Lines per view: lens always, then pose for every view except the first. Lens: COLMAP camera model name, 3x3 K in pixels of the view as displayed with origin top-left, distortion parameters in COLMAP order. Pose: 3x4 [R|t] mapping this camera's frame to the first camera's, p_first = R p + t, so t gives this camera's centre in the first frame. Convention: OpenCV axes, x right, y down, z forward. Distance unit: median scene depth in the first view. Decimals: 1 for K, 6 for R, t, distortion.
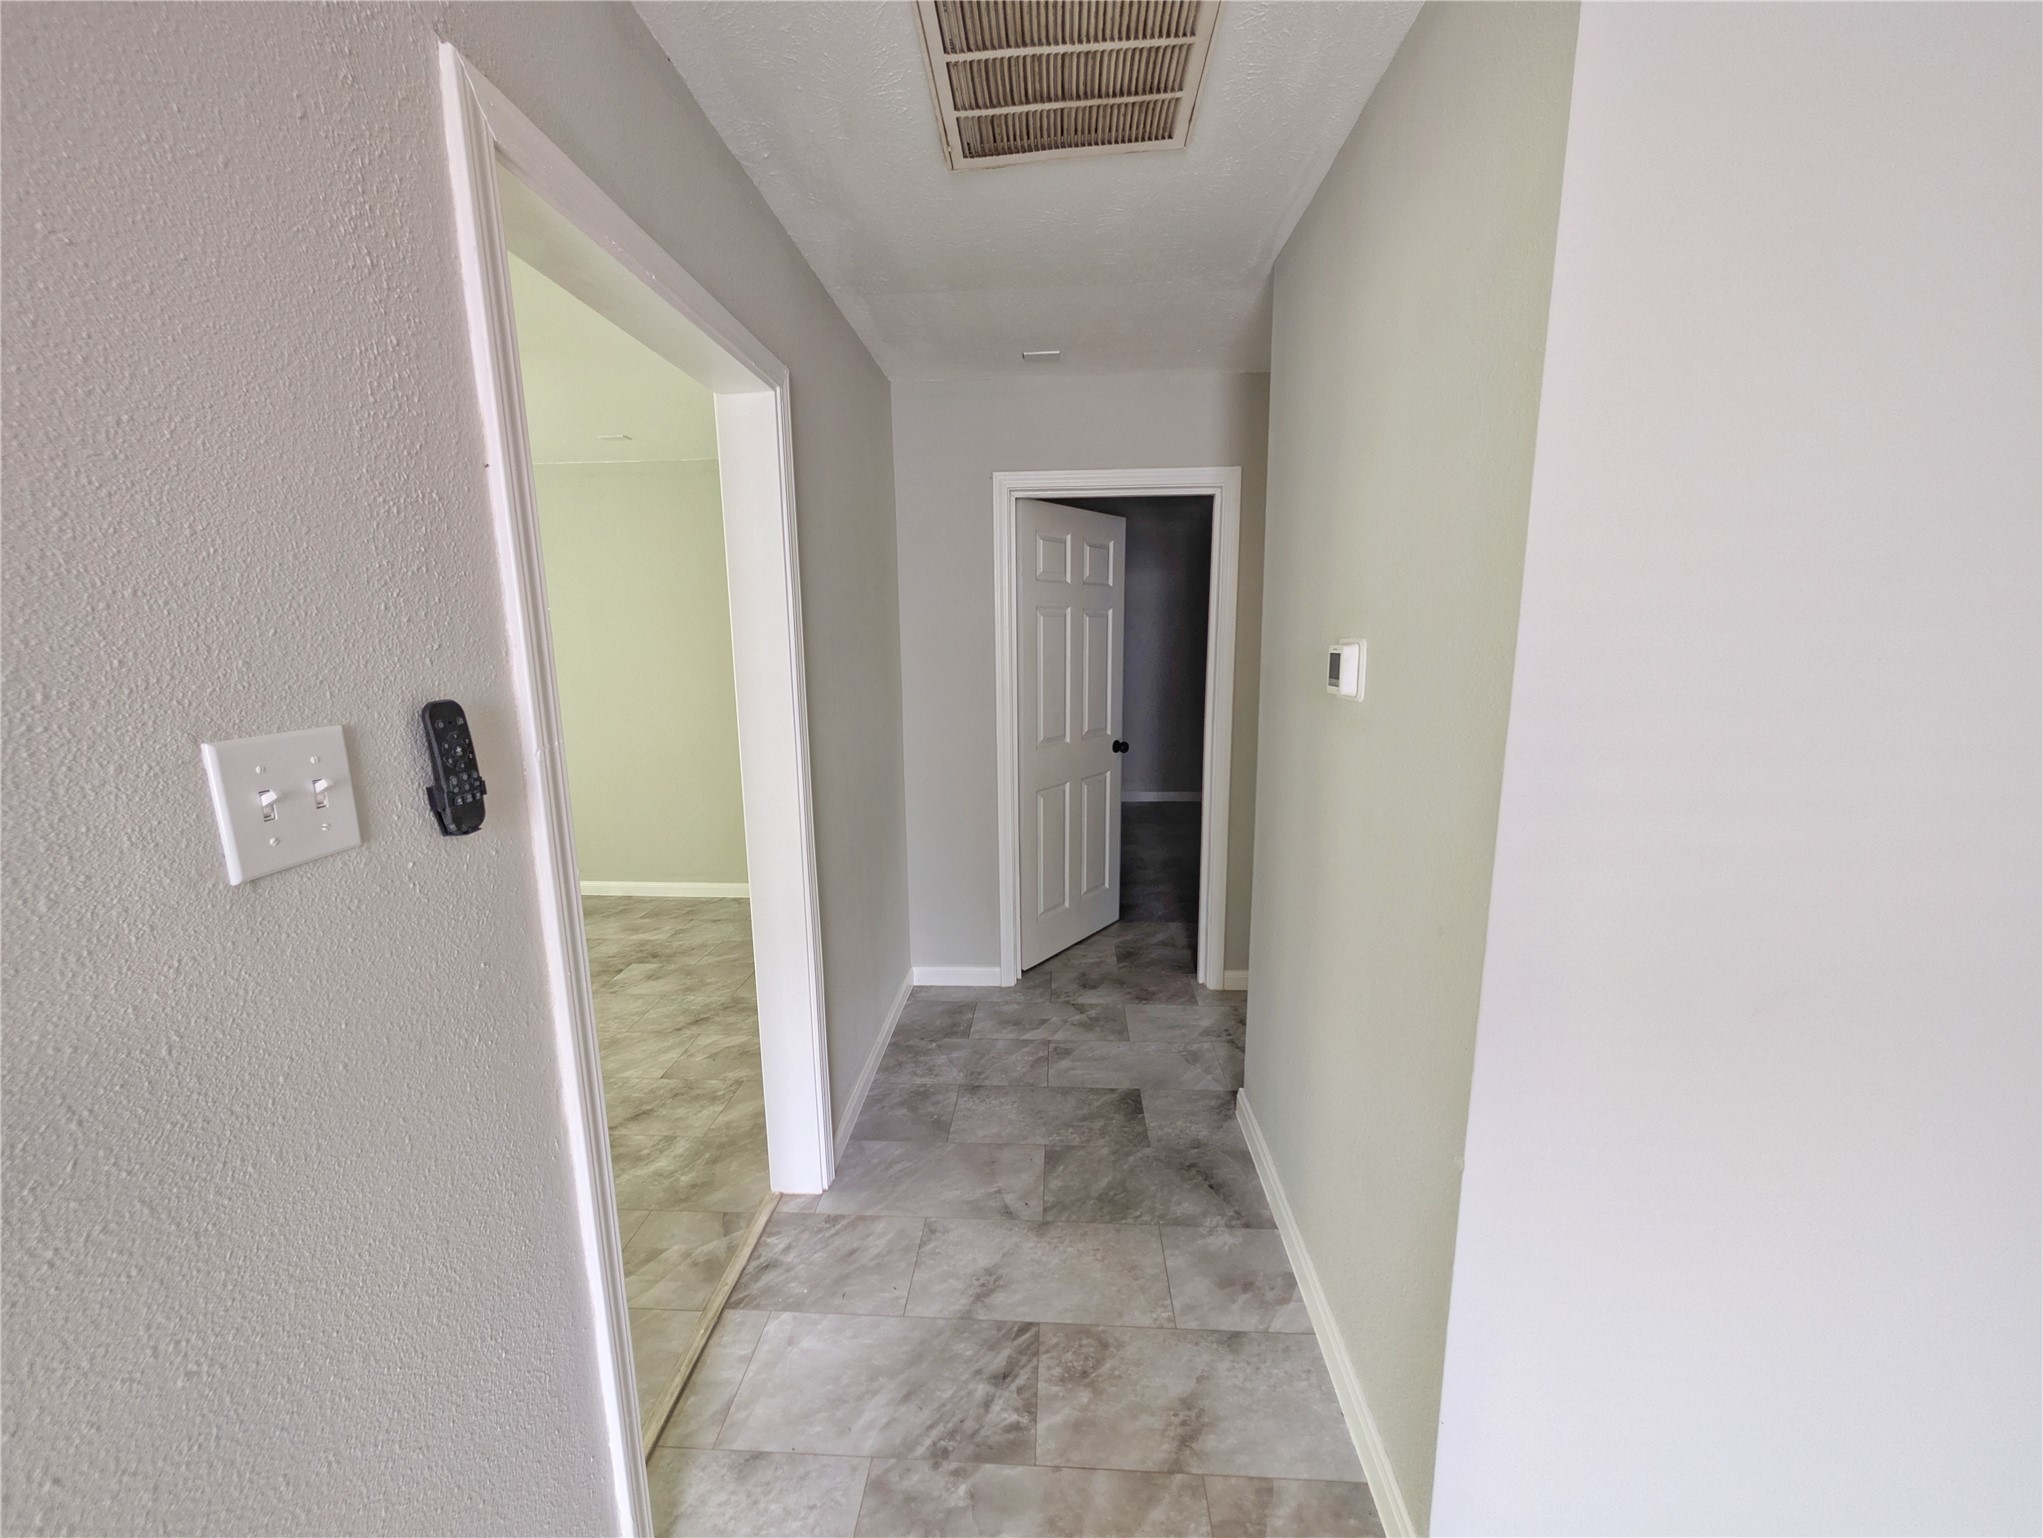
lens RADIAL K [[782.3, 0, 1021.5], [0, 782.3, 769.0], [0, 0, 1]] dist [0.003468, 0.000431]
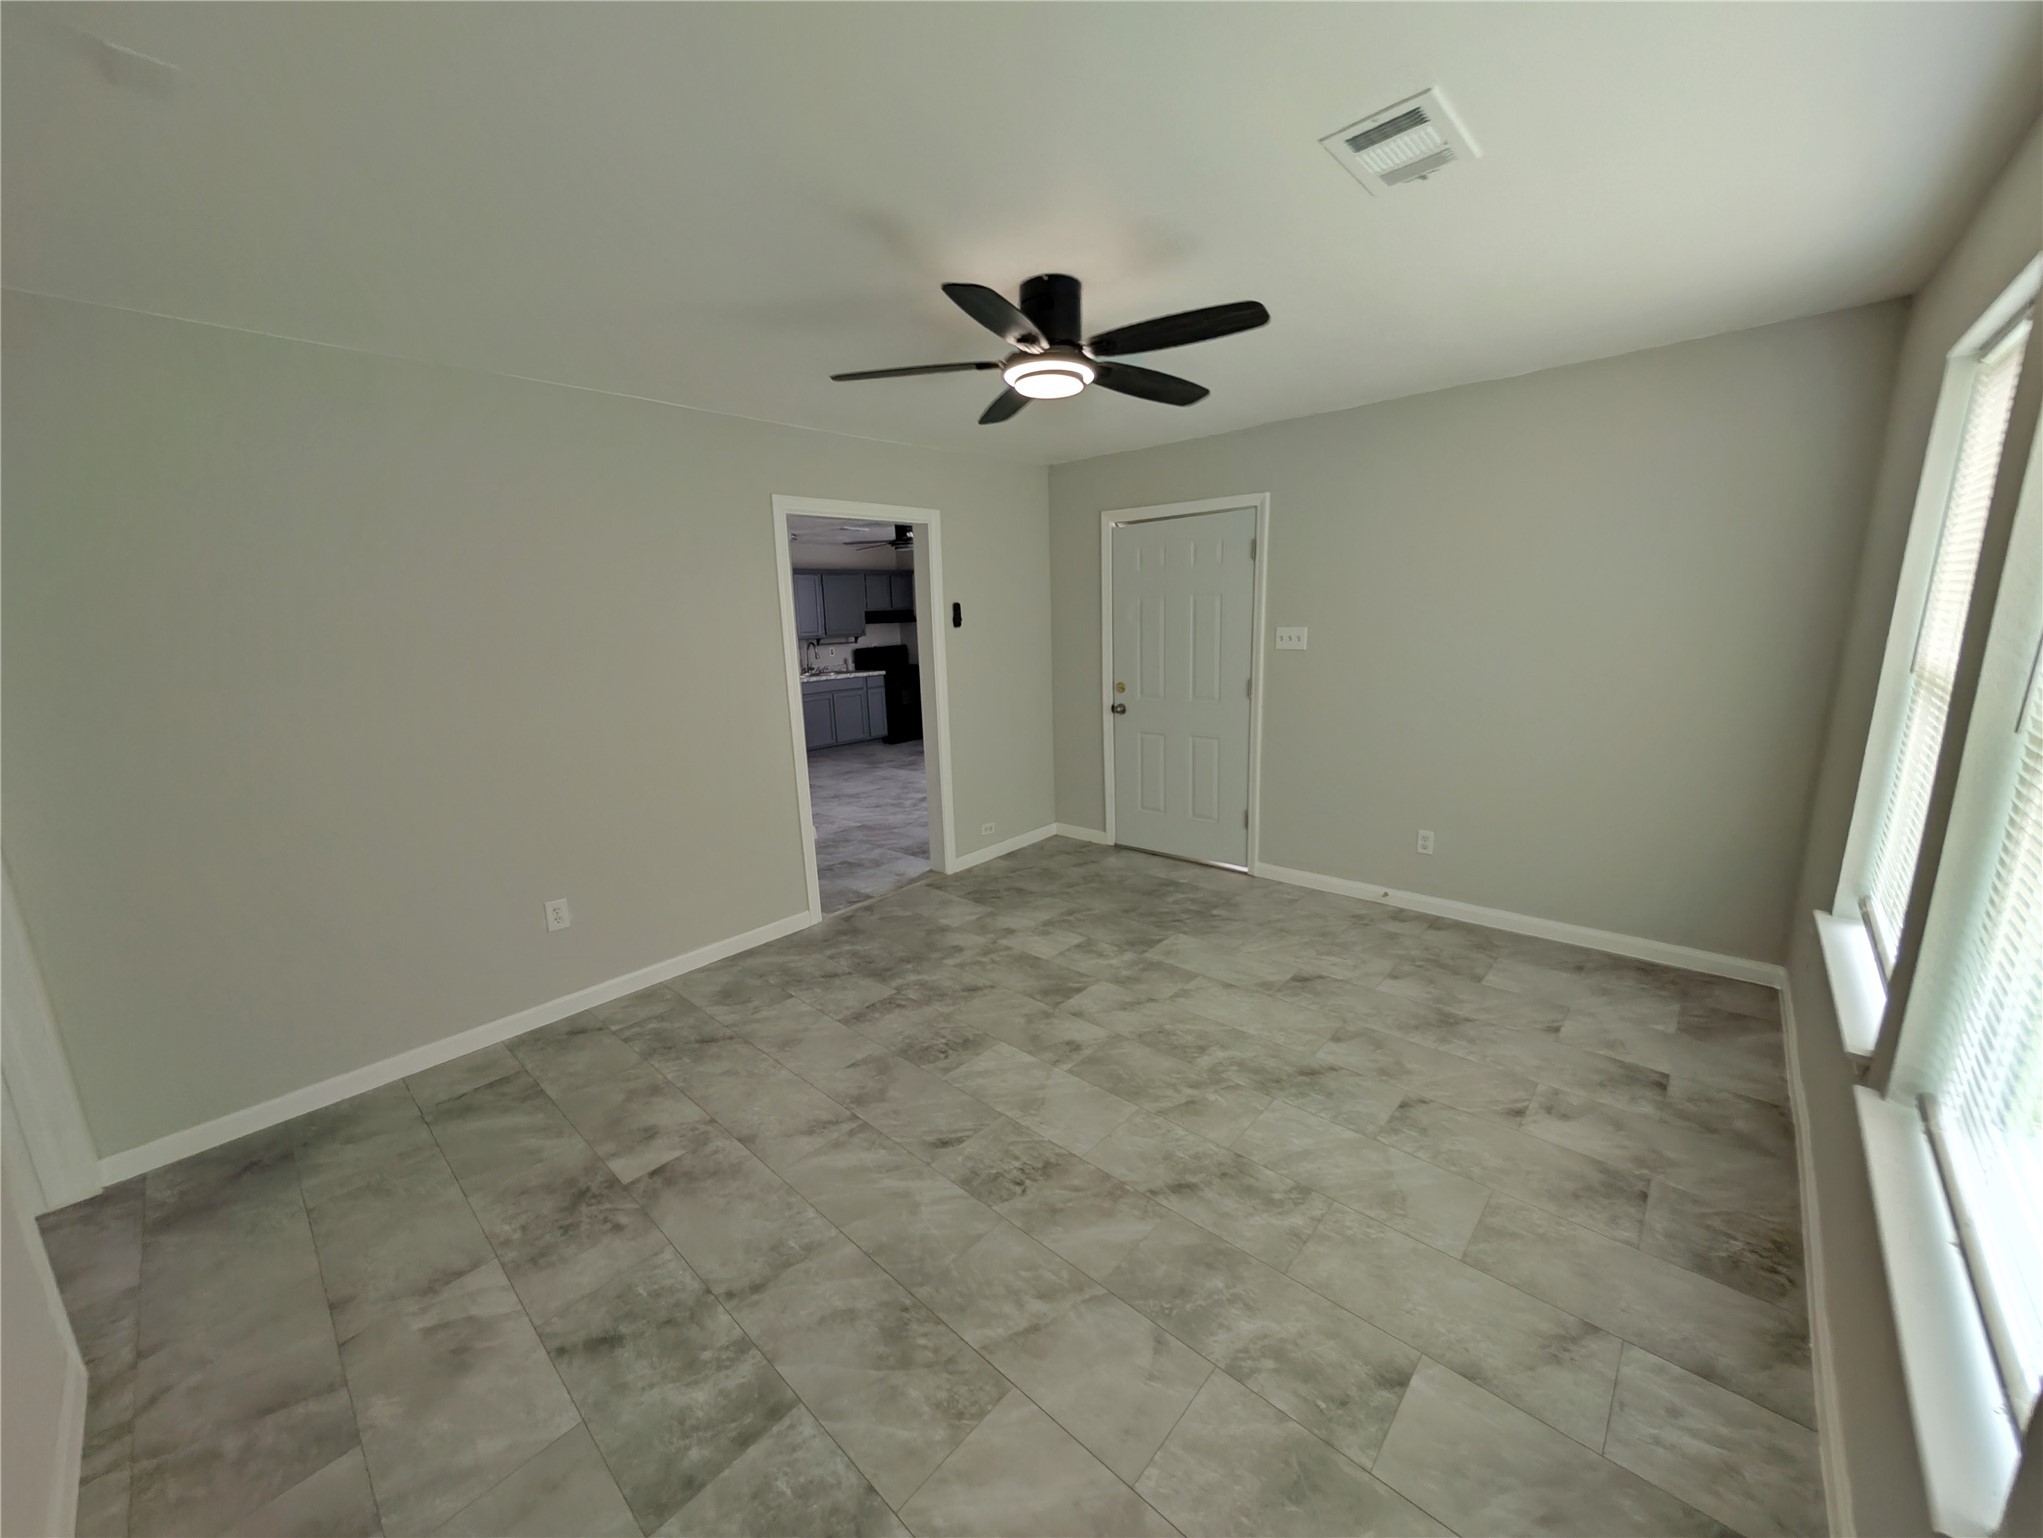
lens RADIAL K [[782.3, 0, 1021.5], [0, 782.3, 769.0], [0, 0, 1]] dist [0.003468, 0.000431]
pose [[-0.778819, -0.085361, 0.621413, -1.204568], [0.151126, 0.935976, 0.317978, -0.215061], [-0.608771, 0.341560, -0.716055, 1.270995]]
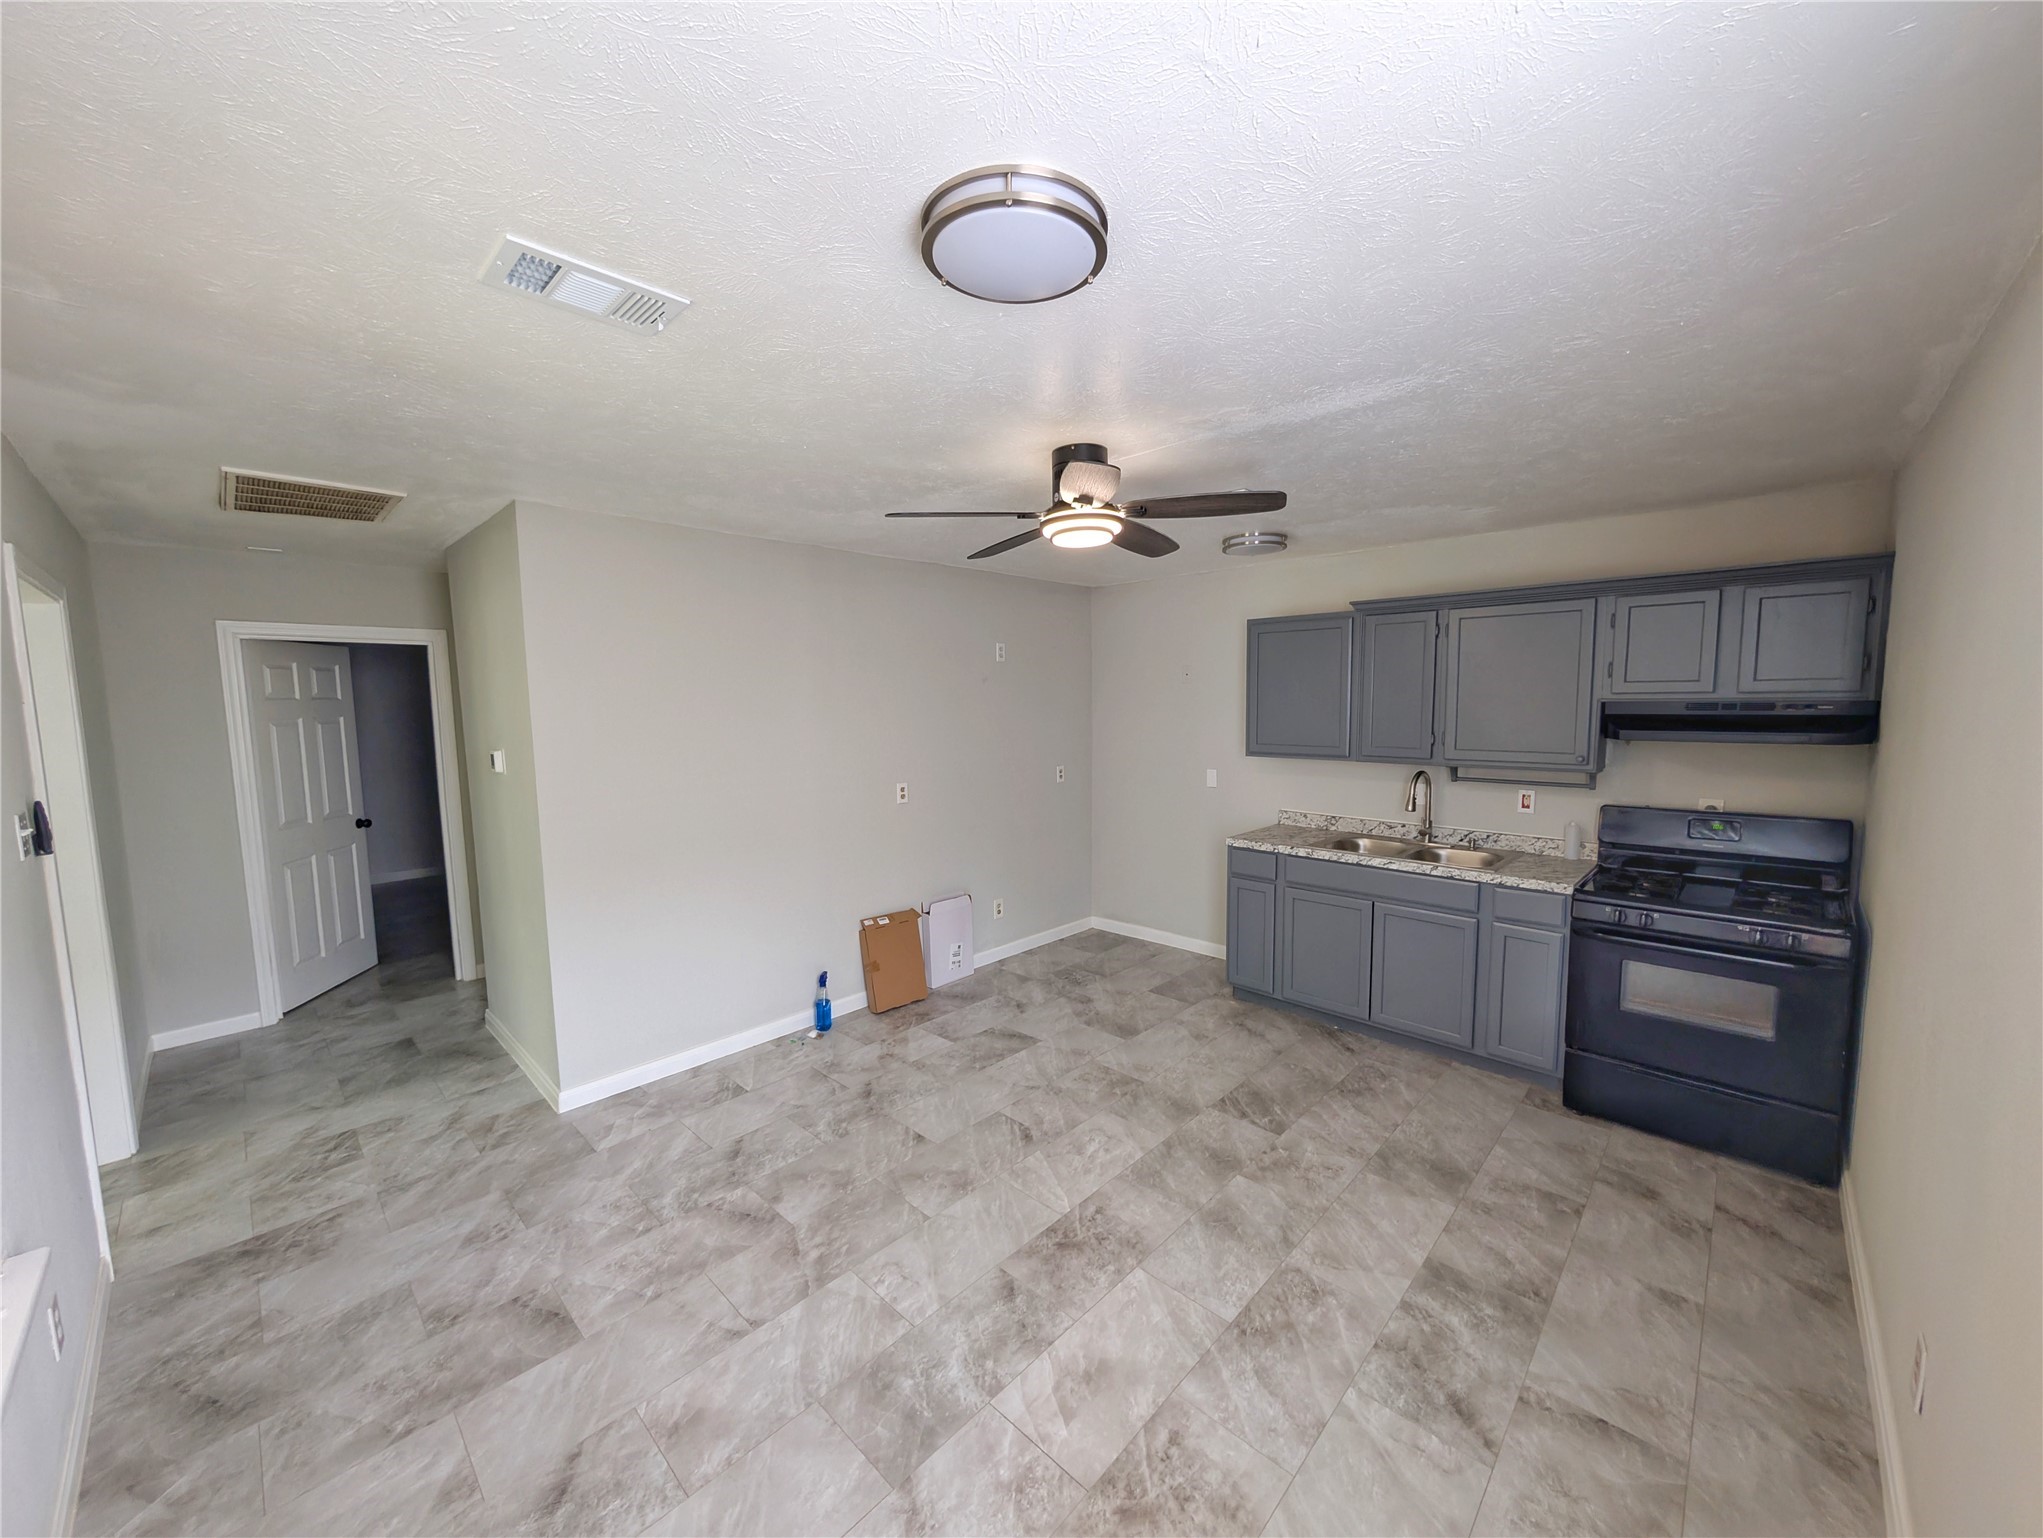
lens RADIAL K [[782.3, 0, 1021.5], [0, 782.3, 769.0], [0, 0, 1]] dist [0.003468, 0.000431]
pose [[0.661331, -0.073621, 0.746473, -0.132118], [0.137911, 0.990141, -0.024527, 0.075122], [-0.737307, 0.119167, 0.664964, -0.760959]]
